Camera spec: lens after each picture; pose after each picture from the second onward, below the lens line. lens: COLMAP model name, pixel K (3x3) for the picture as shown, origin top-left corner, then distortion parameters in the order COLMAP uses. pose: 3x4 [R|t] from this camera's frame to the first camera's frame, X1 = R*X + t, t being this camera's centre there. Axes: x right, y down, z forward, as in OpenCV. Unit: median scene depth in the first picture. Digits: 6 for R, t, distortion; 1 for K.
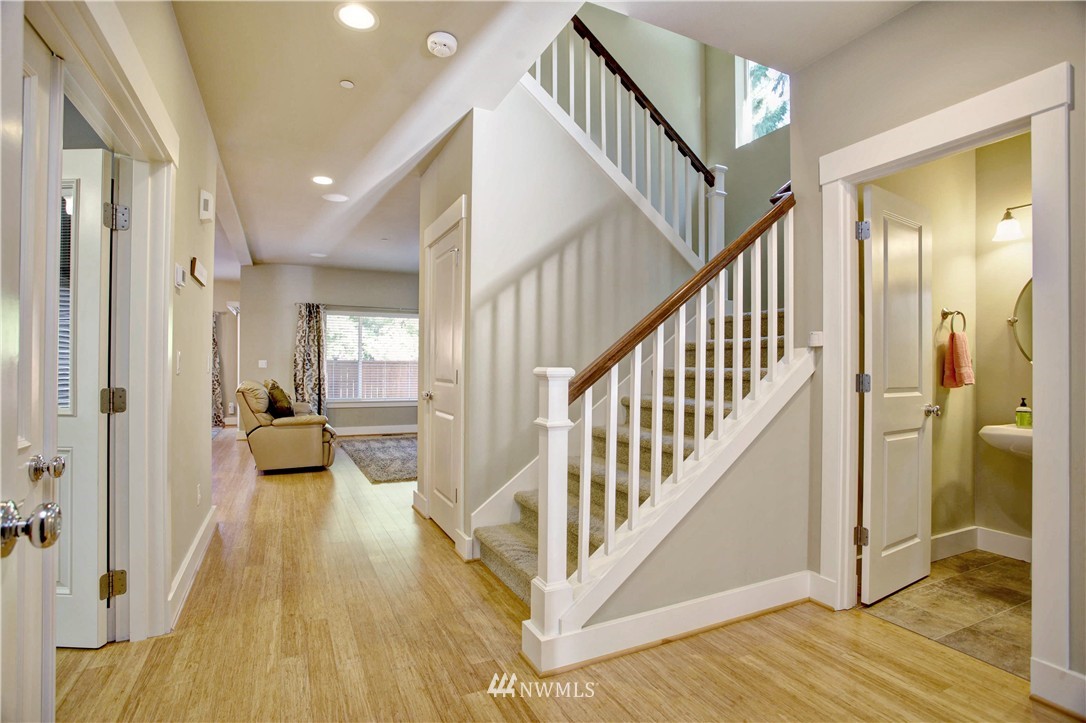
lens RADIAL K [[528.3, 0, 540.0], [0, 528.3, 354.0], [0, 0, 1]] dist [-0.039178, 0.005102]
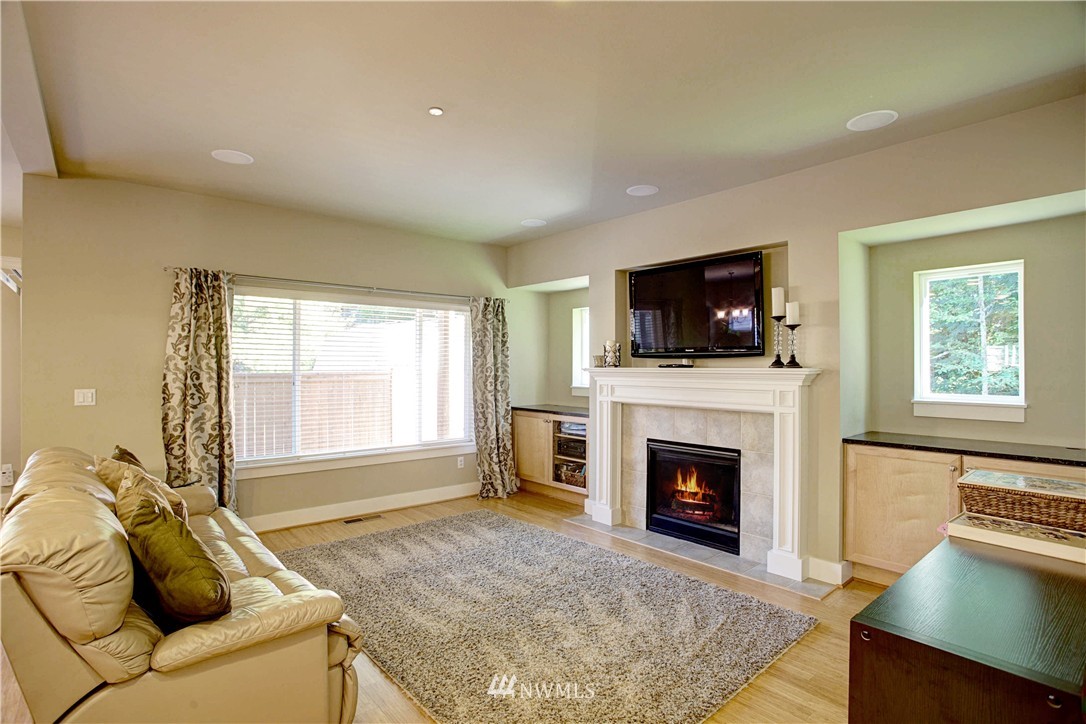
lens RADIAL K [[528.3, 0, 539.7], [0, 528.3, 362.0], [0, 0, 1]] dist [-0.039178, 0.005102]
pose [[0.969246, -0.002348, 0.246082, -0.252528], [0.001087, 0.999986, 0.005259, -0.013162], [-0.246091, -0.004830, 0.969235, 0.459248]]
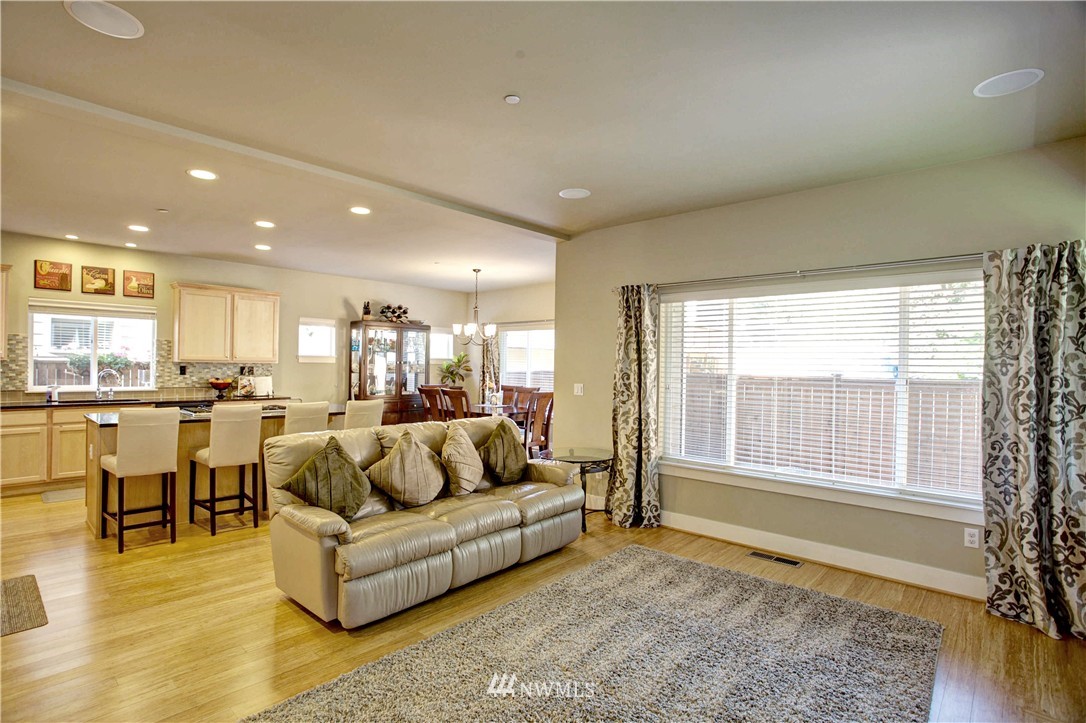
lens RADIAL K [[528.3, 0, 534.3], [0, 528.3, 368.9], [0, 0, 1]] dist [-0.039178, 0.005102]
pose [[0.373882, 0.003012, -0.927471, 0.053102], [-0.005990, 0.999982, 0.000833, -0.006526], [0.927457, 0.005244, 0.373893, 0.690411]]
